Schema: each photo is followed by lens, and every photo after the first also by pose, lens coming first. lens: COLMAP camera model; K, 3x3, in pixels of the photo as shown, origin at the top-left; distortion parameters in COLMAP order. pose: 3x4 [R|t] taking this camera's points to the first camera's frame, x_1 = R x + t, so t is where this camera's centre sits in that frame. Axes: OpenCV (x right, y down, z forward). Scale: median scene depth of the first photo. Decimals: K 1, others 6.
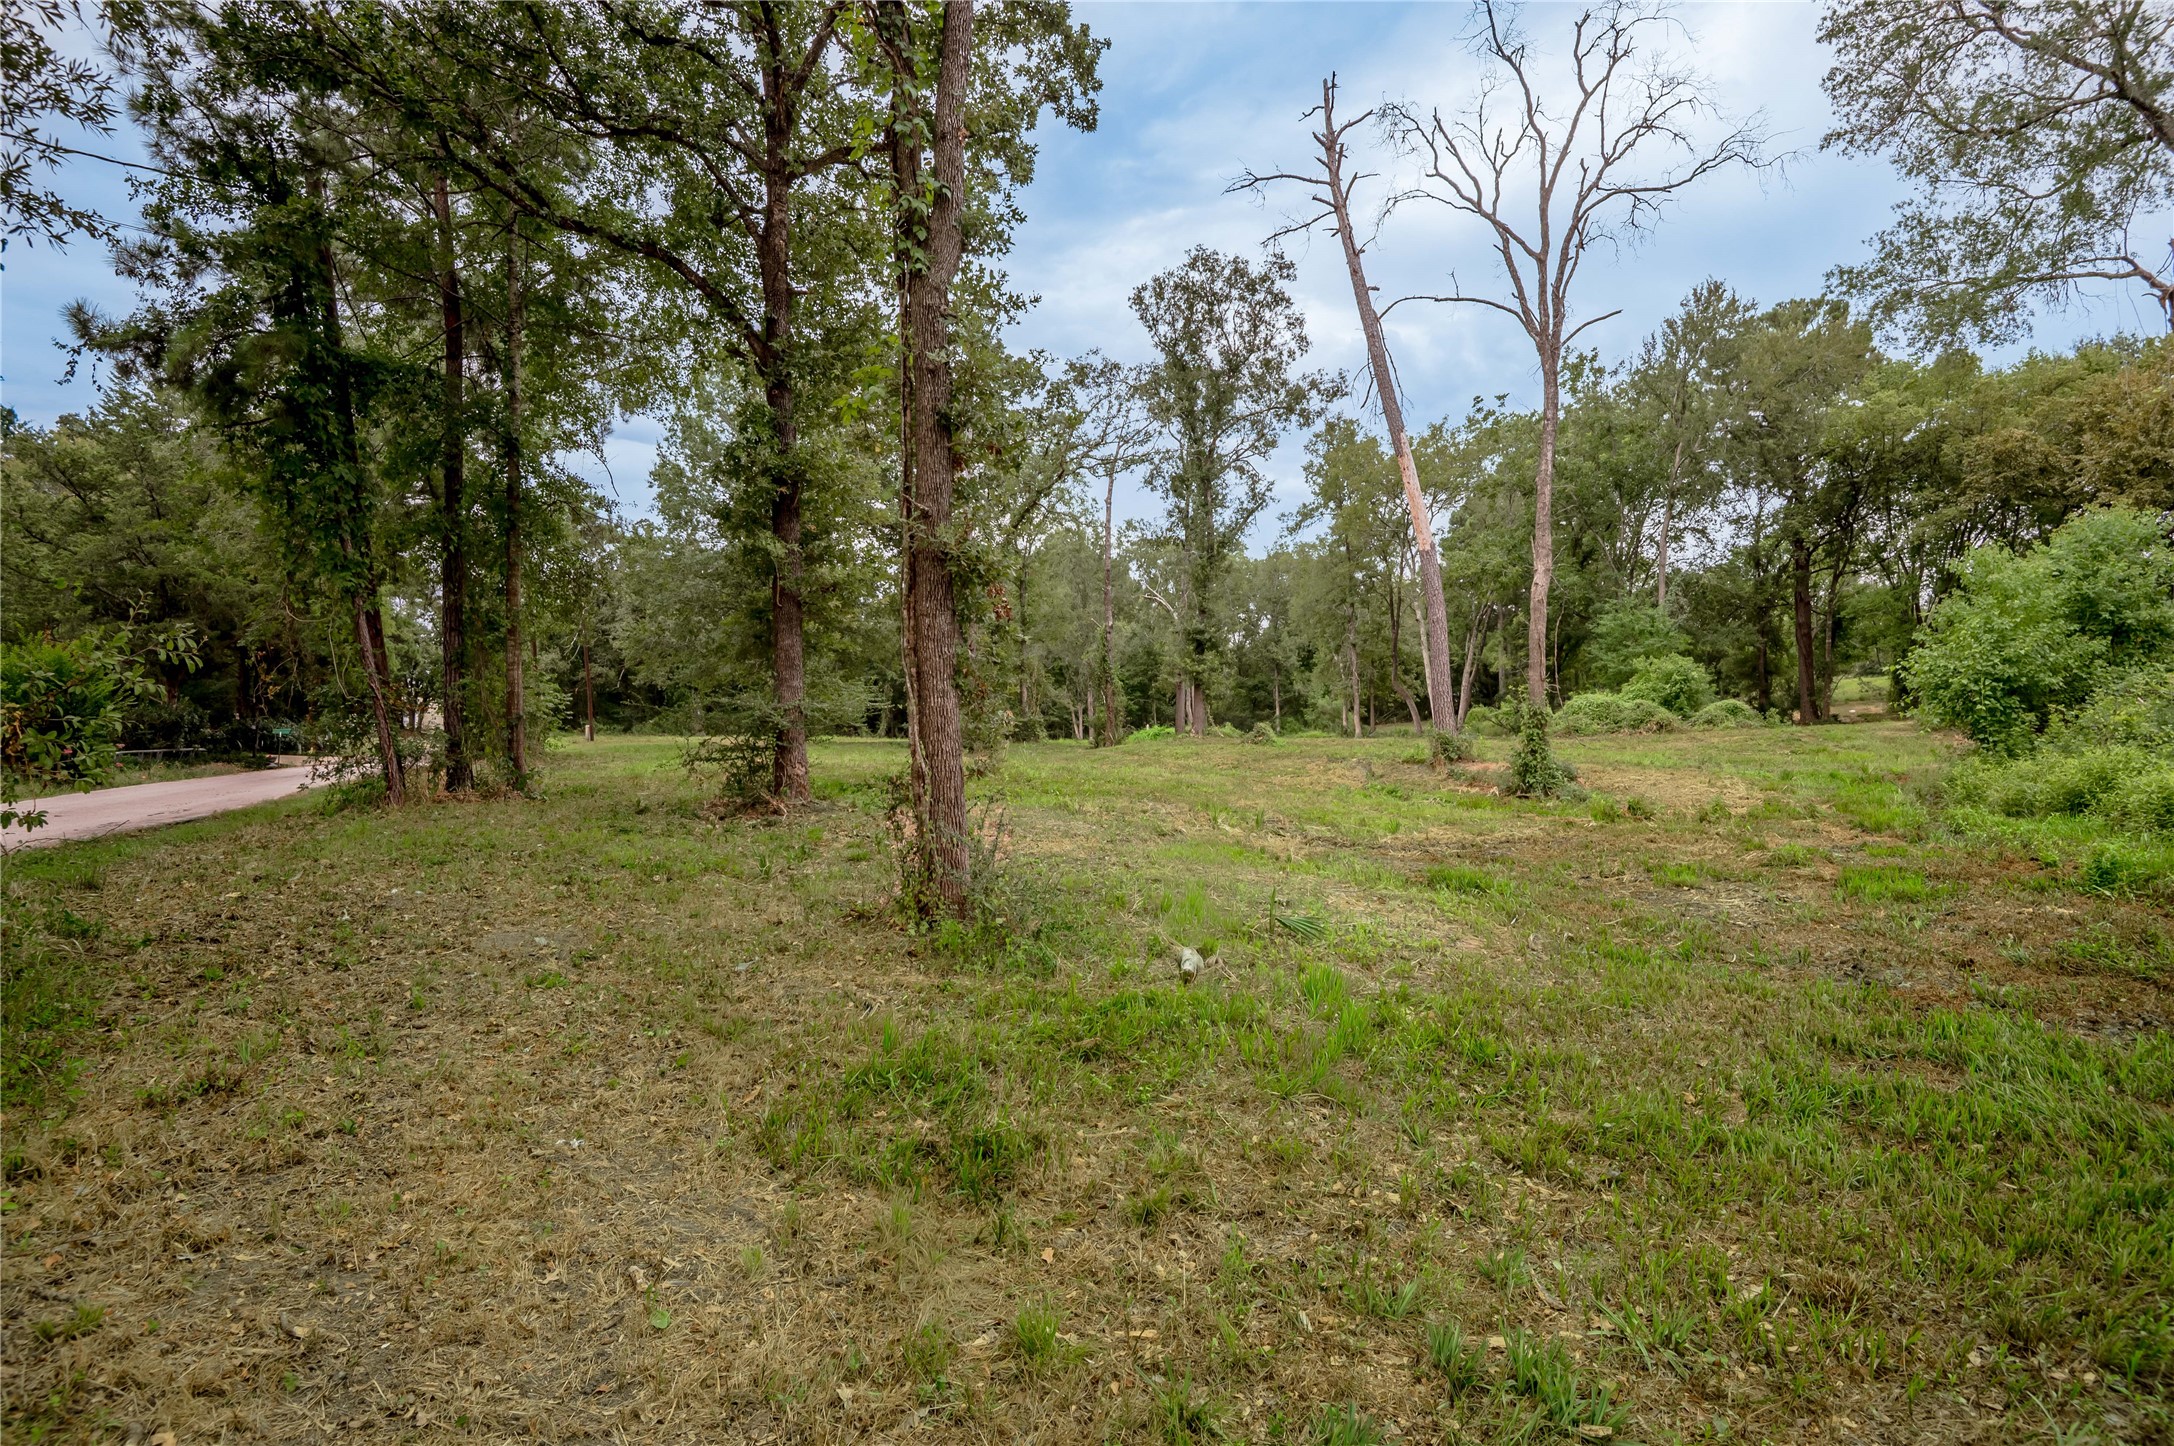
lens RADIAL K [[1063.4, 0, 1087.0], [0, 1063.4, 723.0], [0, 0, 1]] dist [-0.001911, -0.000192]
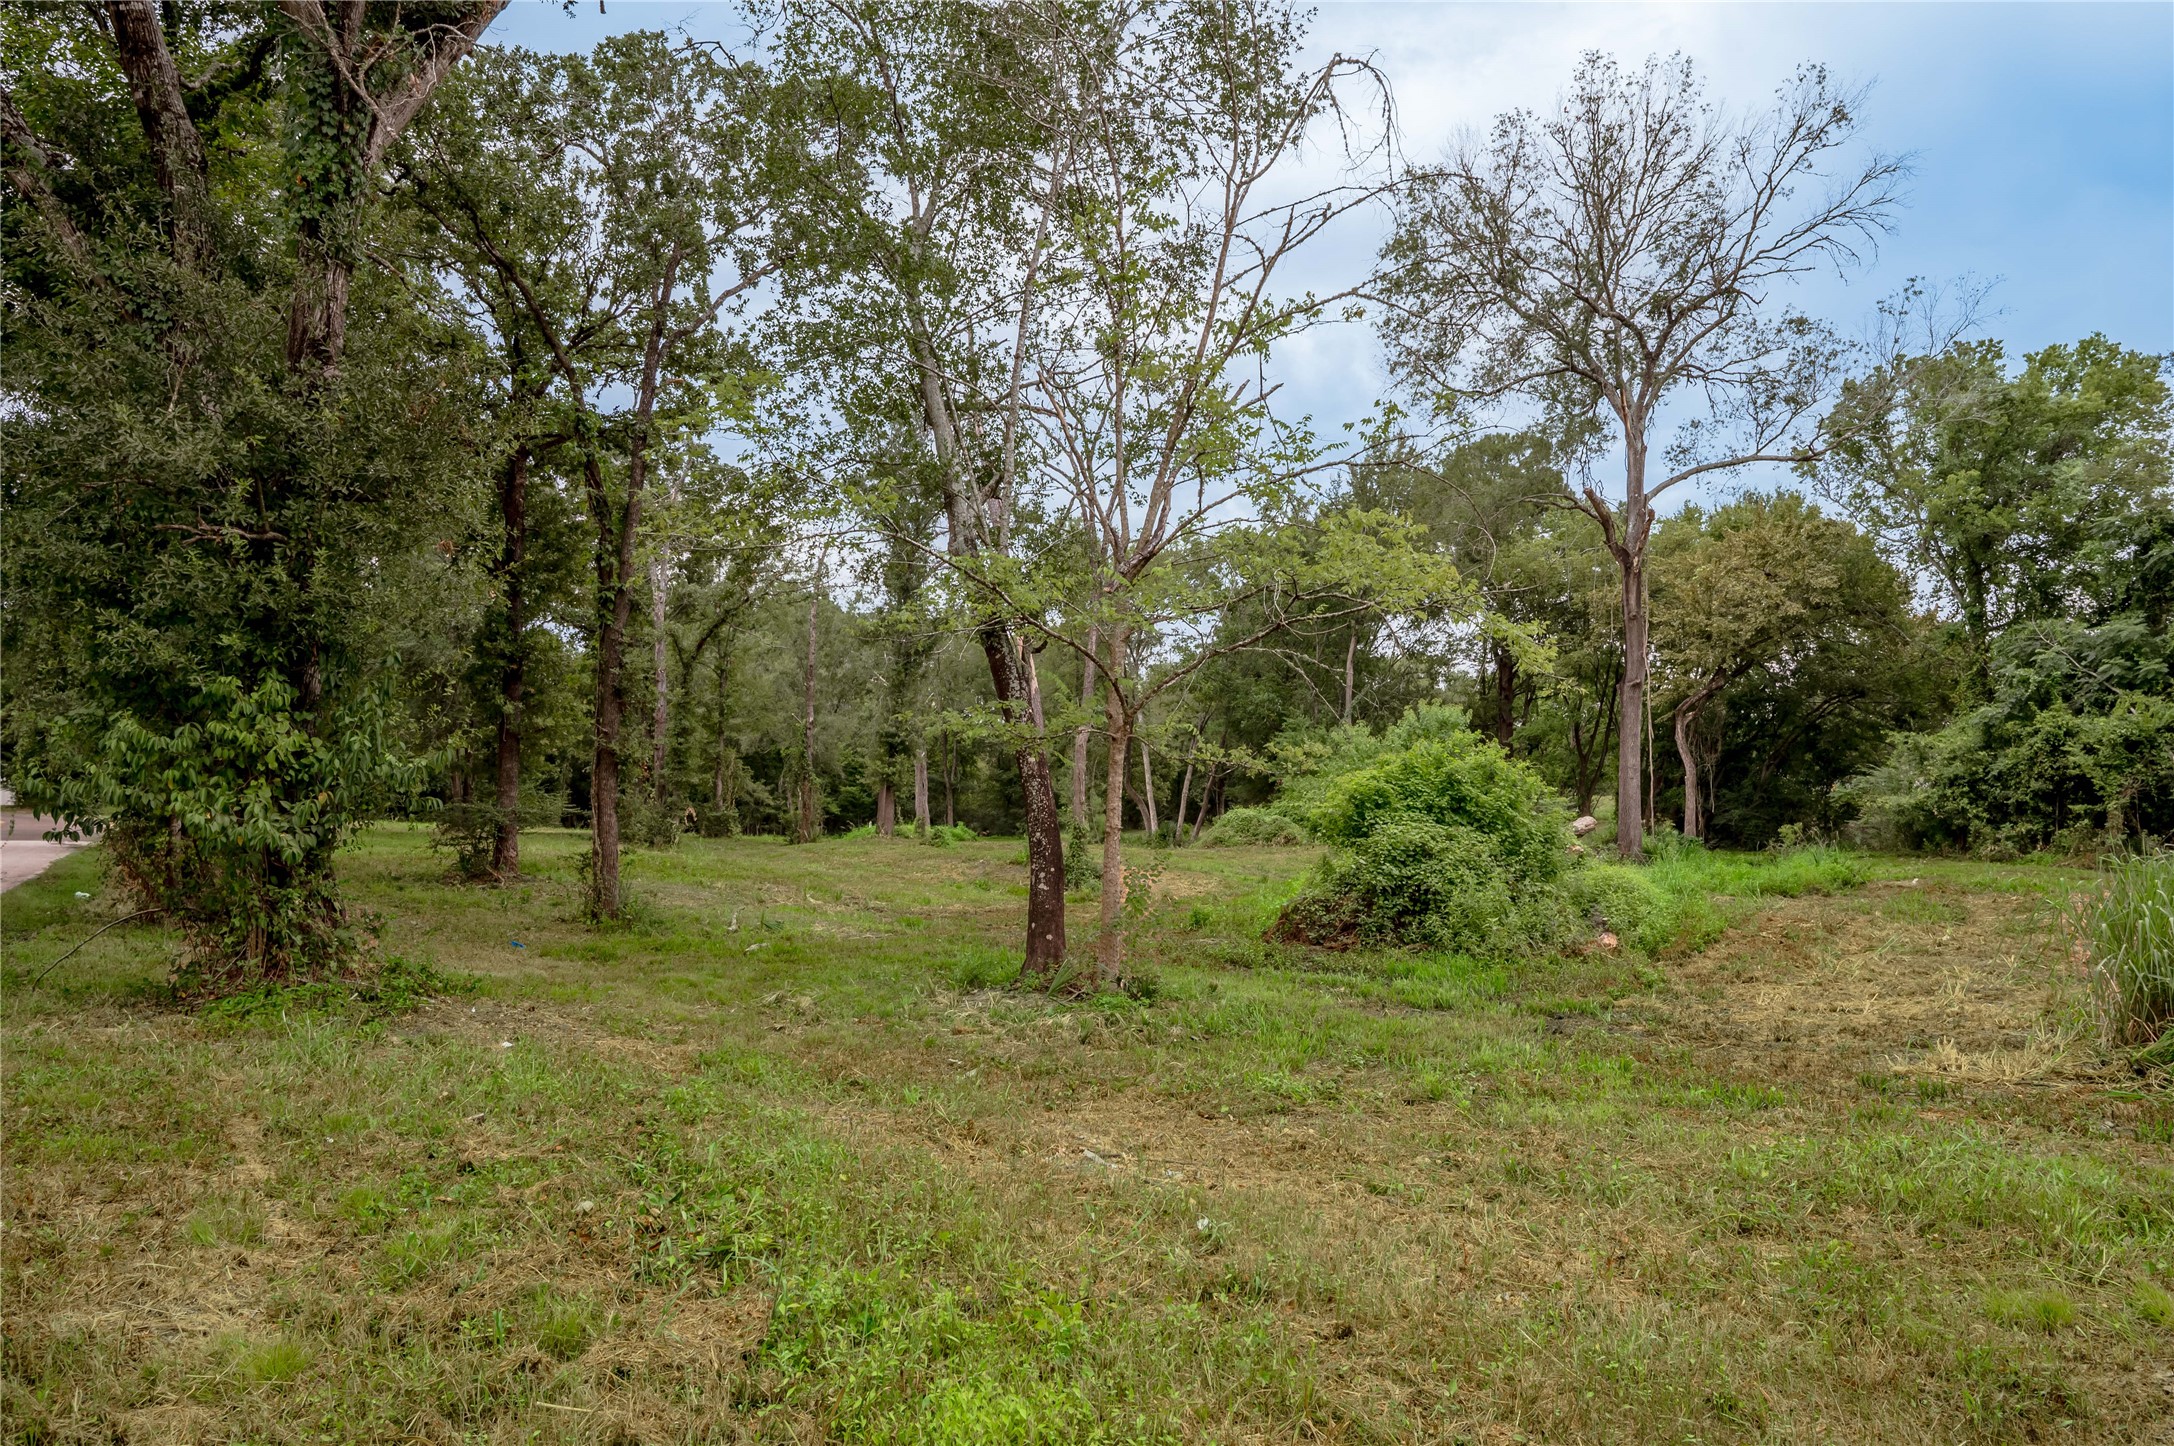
lens RADIAL K [[1451.4, 0, 1087.0], [0, 1451.4, 723.0], [0, 0, 1]] dist [0.004250, 0.000355]
pose [[0.986207, 0.041260, 0.160289, 0.183163], [-0.030879, 0.997293, -0.066725, -0.025974], [-0.162608, 0.060855, 0.984812, -1.116854]]
